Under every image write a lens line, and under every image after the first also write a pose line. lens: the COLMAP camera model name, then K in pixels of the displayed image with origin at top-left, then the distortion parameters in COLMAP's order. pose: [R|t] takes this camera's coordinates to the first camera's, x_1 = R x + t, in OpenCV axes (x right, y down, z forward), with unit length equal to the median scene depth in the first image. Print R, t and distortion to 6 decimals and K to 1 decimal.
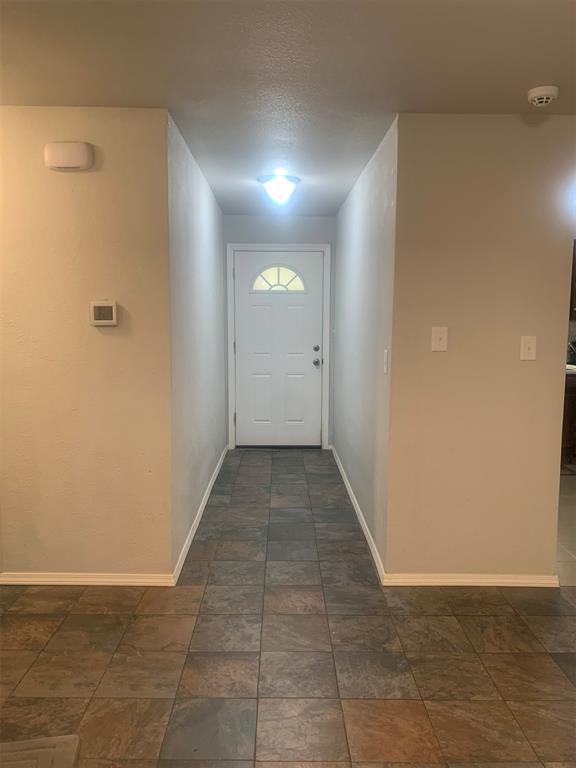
lens RADIAL K [[576.4, 0, 286.8], [0, 576.4, 385.2], [0, 0, 1]] dist [0.004686, -0.018766]
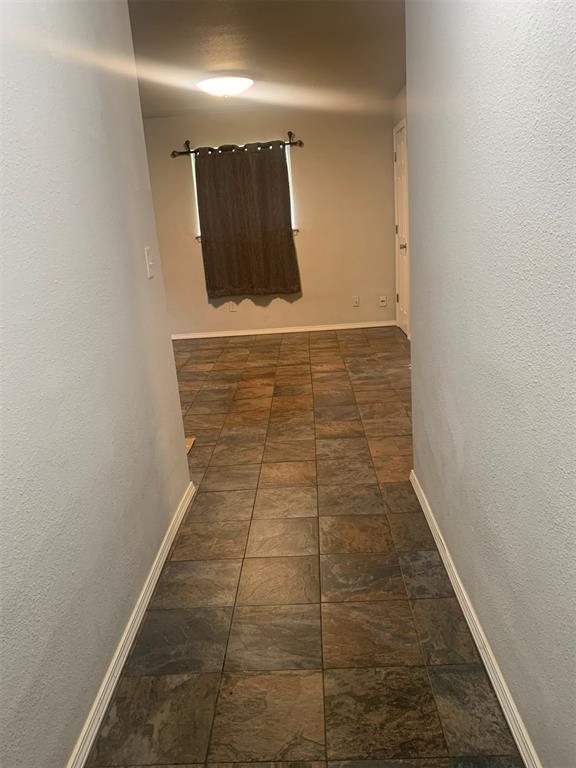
lens RADIAL K [[576.4, 0, 287.3], [0, 576.4, 383.8], [0, 0, 1]] dist [0.004686, -0.018766]
pose [[-0.996895, 0.052297, 0.058866, -0.058873], [0.071347, 0.916203, 0.394312, -0.203572], [-0.033312, 0.397288, -0.917089, 1.946418]]
